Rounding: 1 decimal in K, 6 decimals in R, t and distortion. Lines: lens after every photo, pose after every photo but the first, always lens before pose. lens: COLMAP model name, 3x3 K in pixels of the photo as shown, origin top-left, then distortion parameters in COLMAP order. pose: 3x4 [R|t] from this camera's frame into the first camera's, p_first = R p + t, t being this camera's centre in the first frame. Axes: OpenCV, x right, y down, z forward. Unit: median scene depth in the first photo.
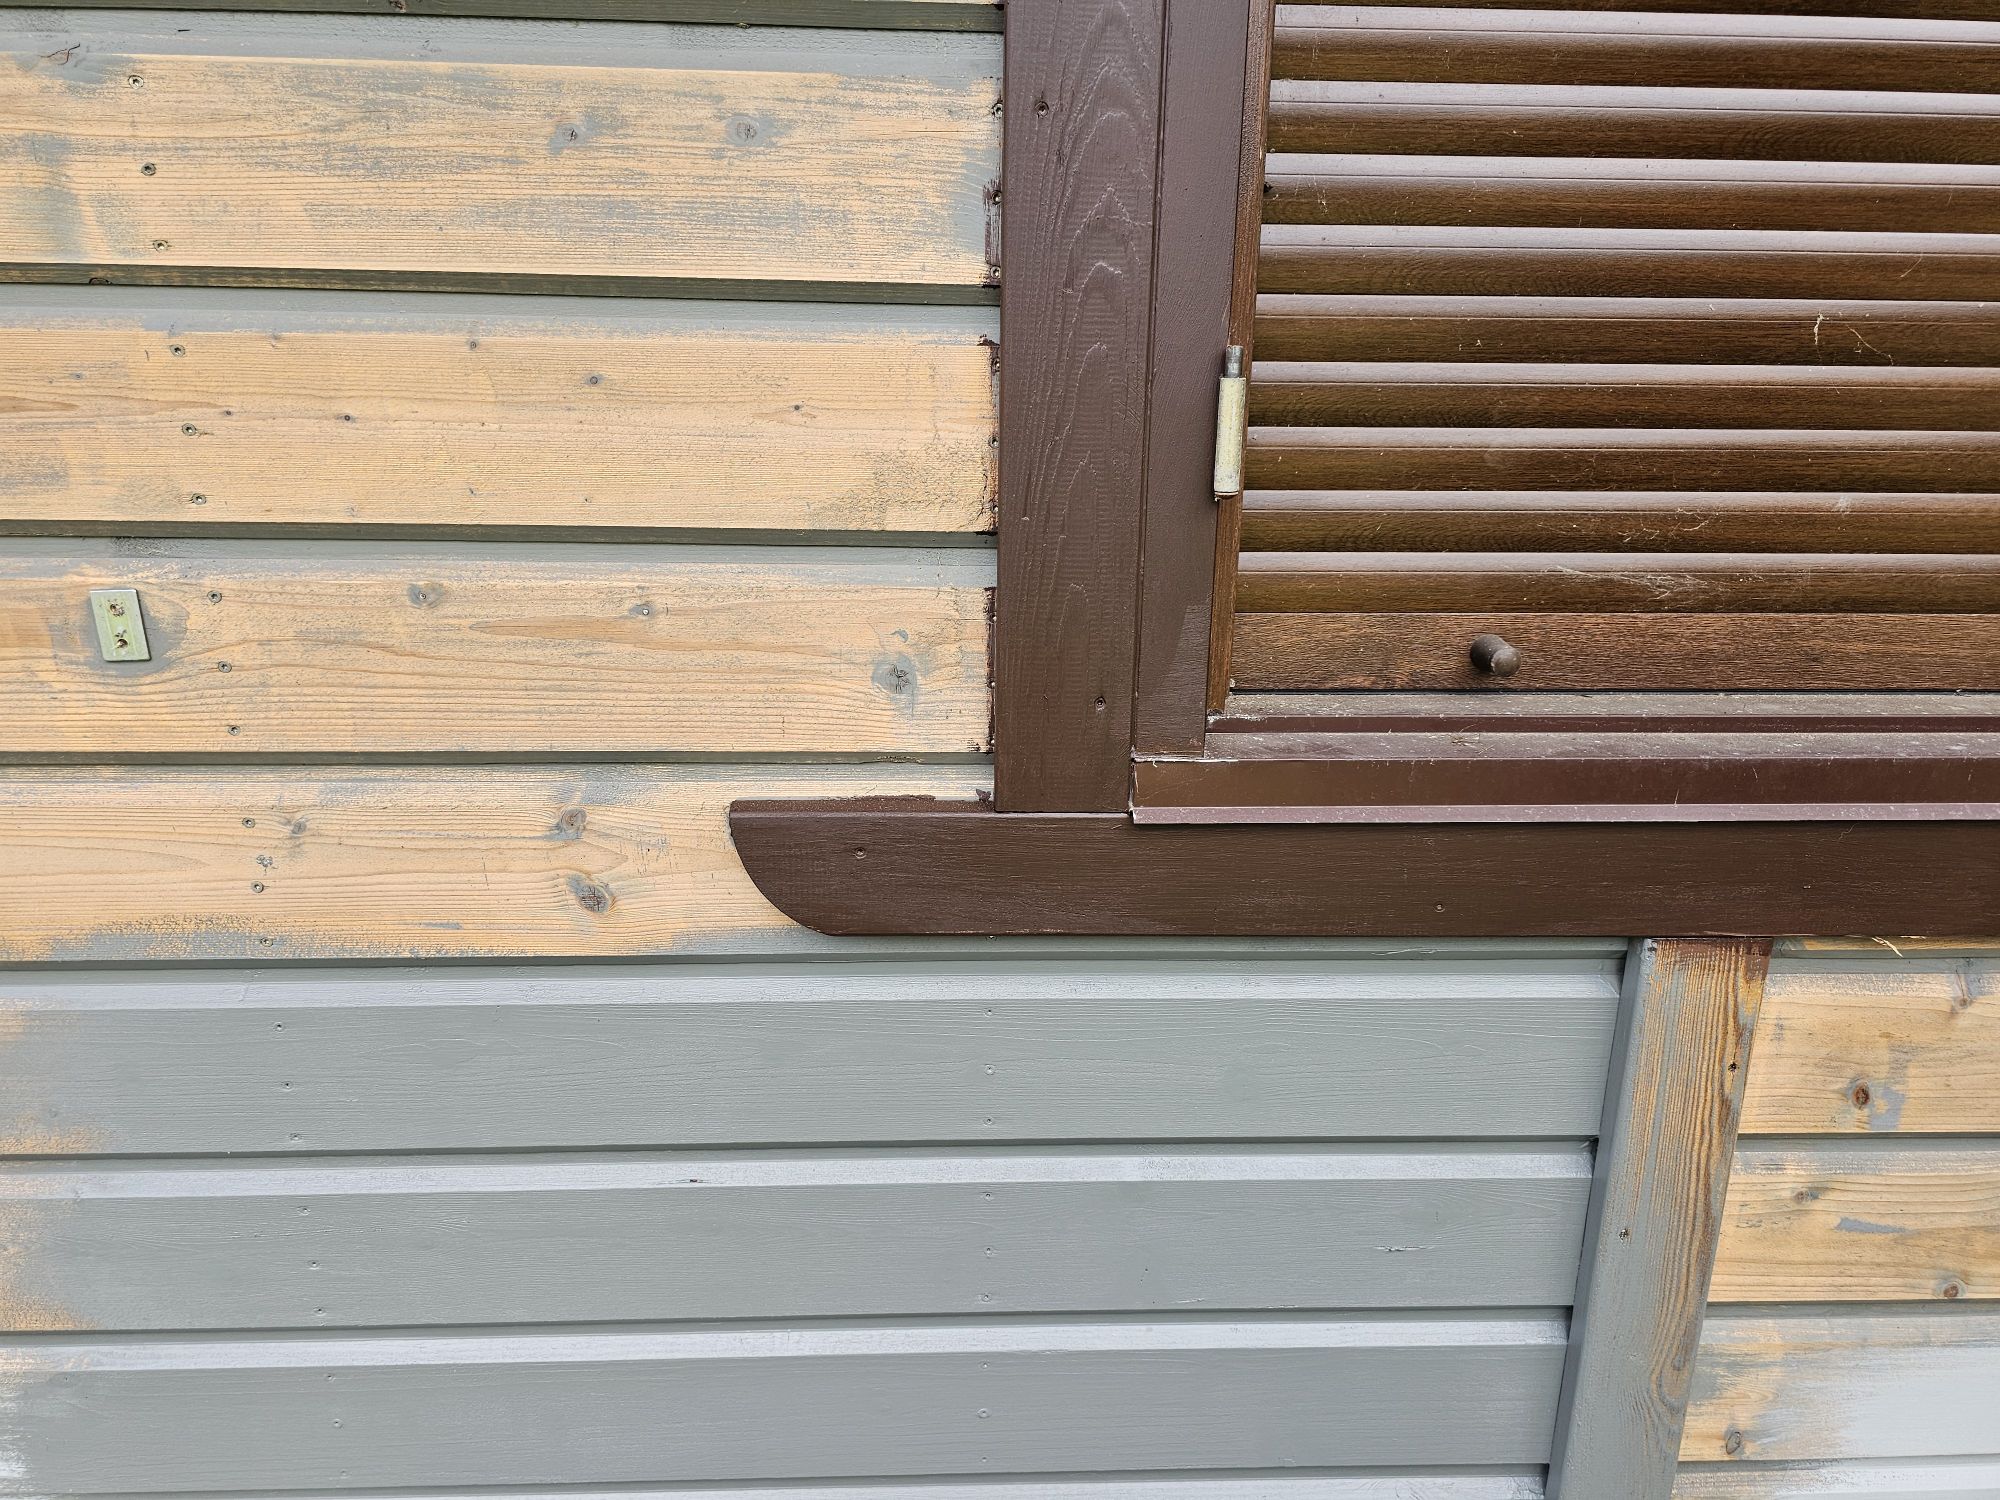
lens RADIAL K [[1360.6, 0, 1001.7], [0, 1360.6, 769.8], [0, 0, 1]] dist [0.055500, -0.055156]
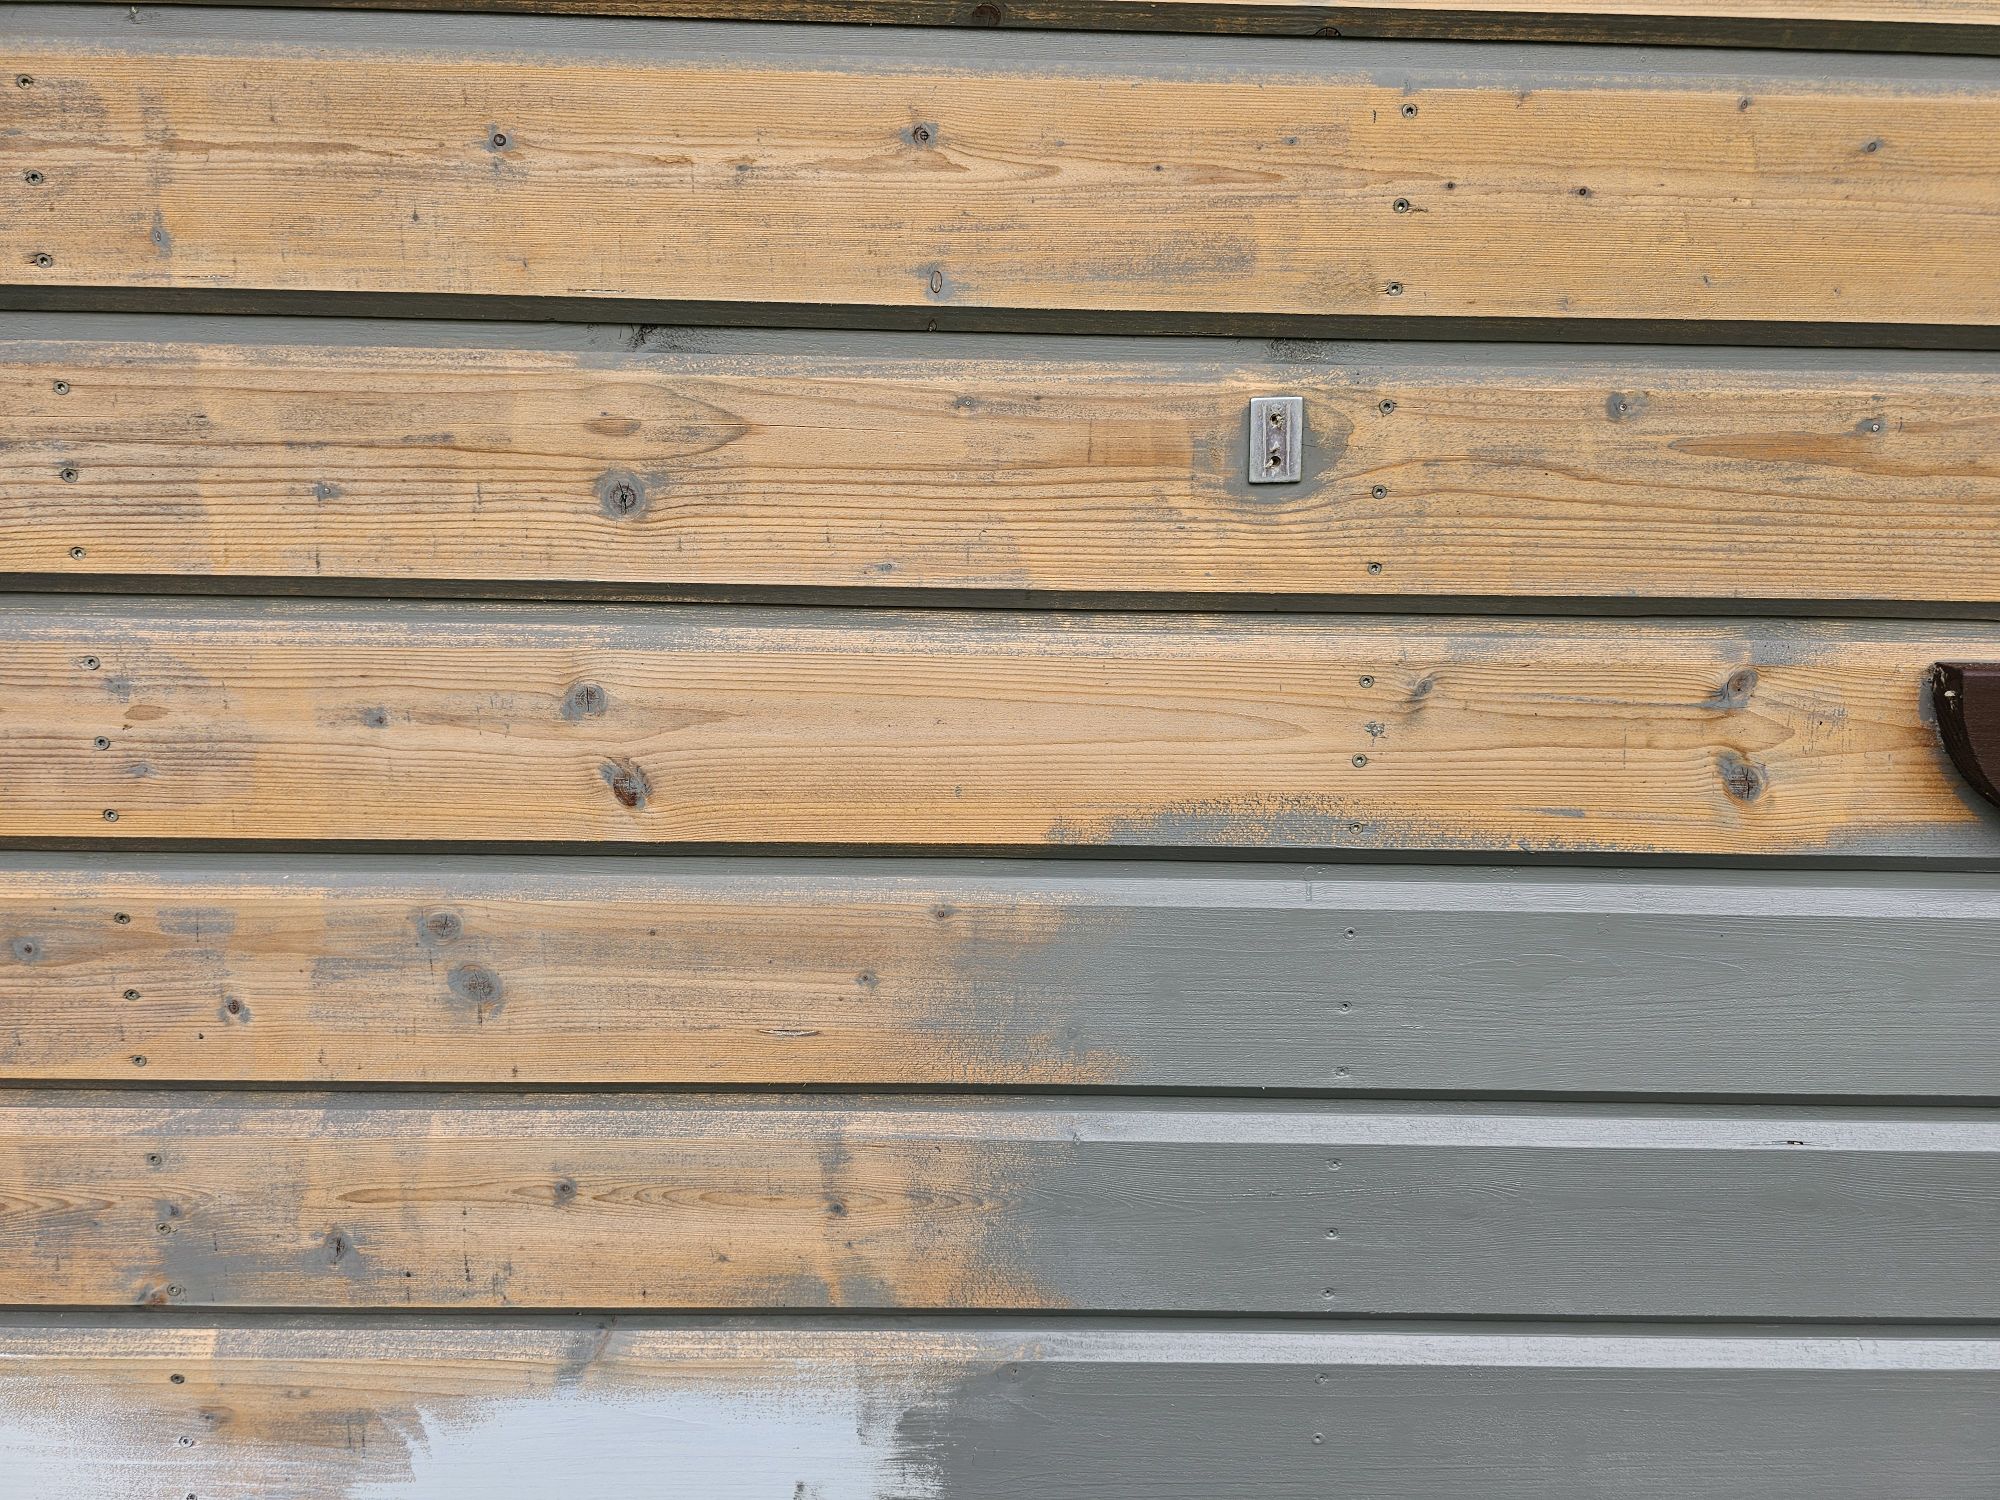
lens RADIAL K [[1360.6, 0, 1001.7], [0, 1360.6, 769.8], [0, 0, 1]] dist [0.055500, -0.055156]
pose [[0.999672, 0.009693, -0.023722, -0.769335], [-0.011786, 0.995897, -0.089722, 0.175521], [0.022755, 0.089972, 0.995684, 0.157365]]
